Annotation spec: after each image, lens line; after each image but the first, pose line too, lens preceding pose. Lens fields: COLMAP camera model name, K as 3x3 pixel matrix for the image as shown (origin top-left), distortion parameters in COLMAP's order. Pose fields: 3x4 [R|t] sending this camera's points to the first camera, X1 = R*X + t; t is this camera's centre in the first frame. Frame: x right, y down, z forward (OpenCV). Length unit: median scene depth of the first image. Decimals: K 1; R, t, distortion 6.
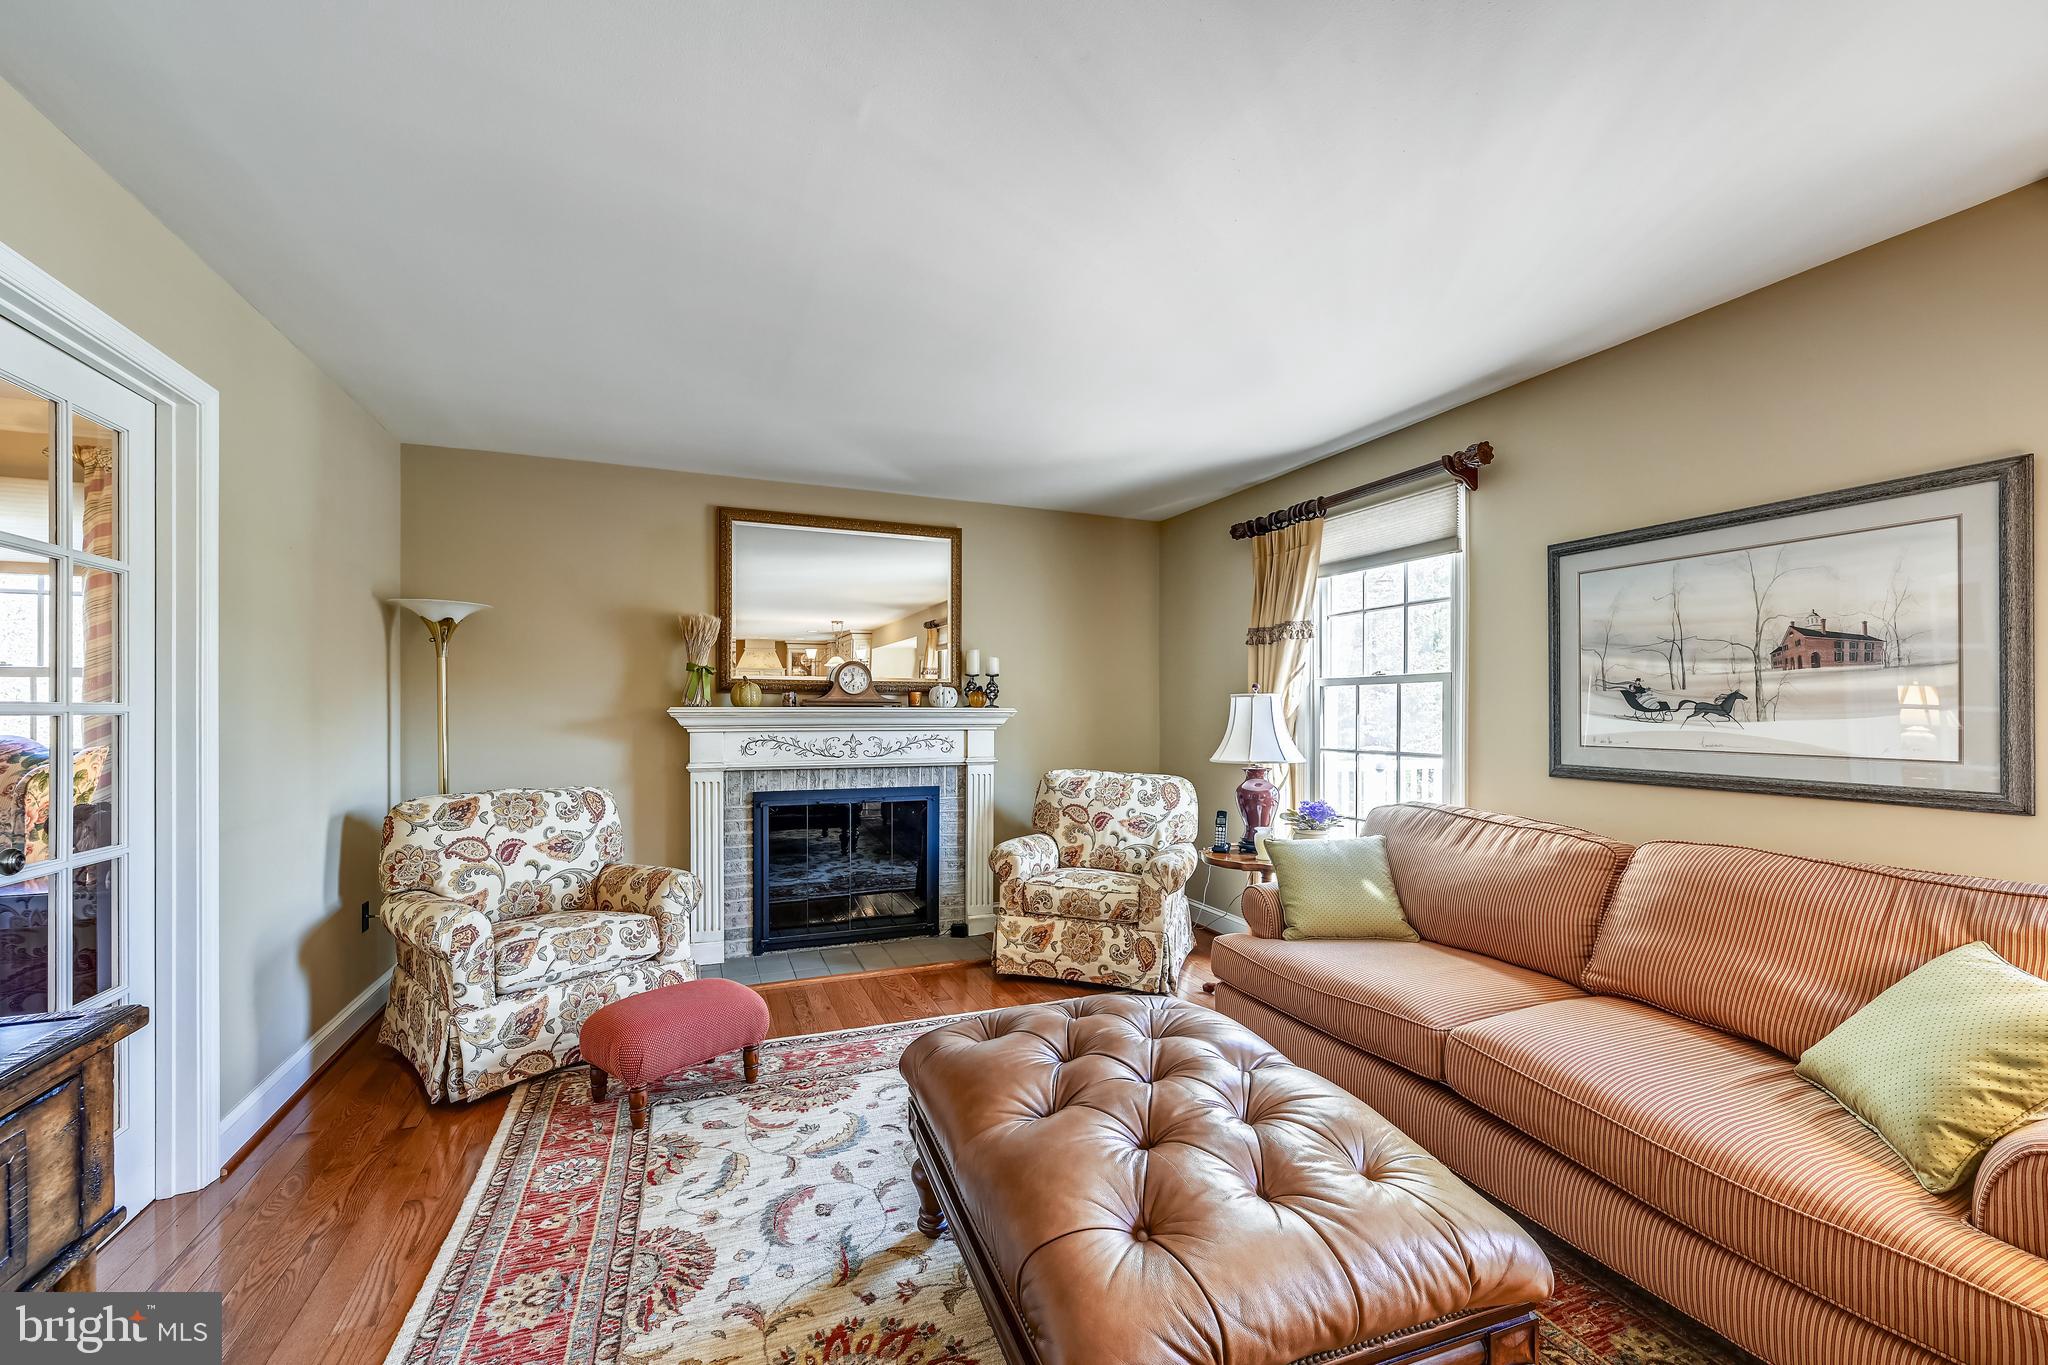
lens RADIAL K [[809.7, 0, 1017.5], [0, 809.7, 691.6], [0, 0, 1]] dist [0.000044, 0.000071]
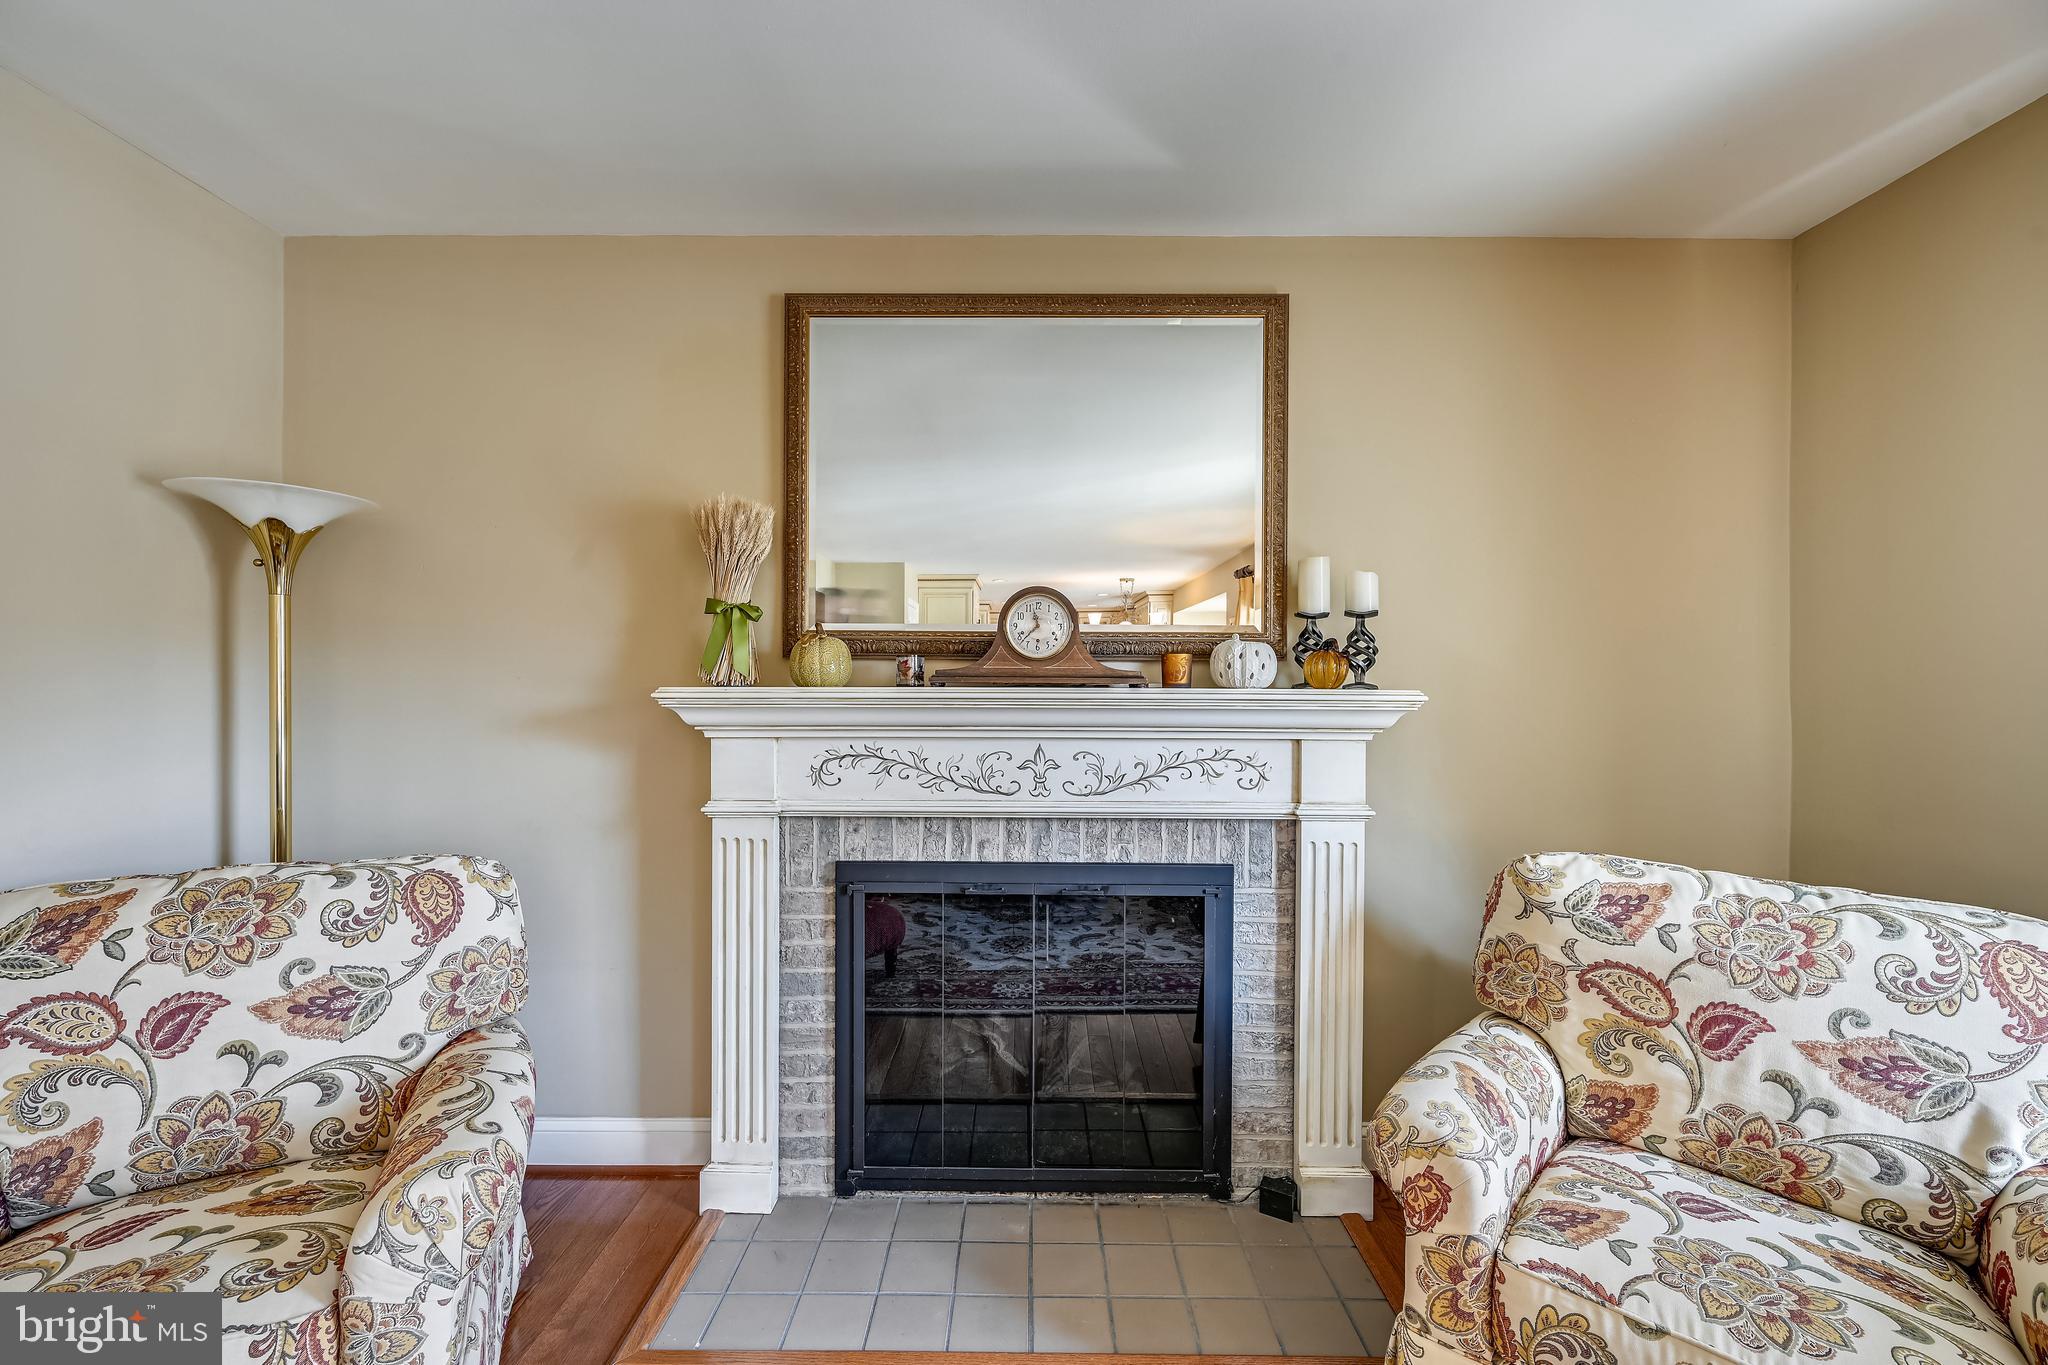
lens RADIAL K [[809.7, 0, 1017.5], [0, 809.7, 691.6], [0, 0, 1]] dist [0.000044, 0.000071]
pose [[0.923645, 0.003962, -0.383229, -0.038429], [0.006620, 0.999632, 0.026289, 0.009548], [0.383192, -0.026818, 0.923279, 0.583481]]
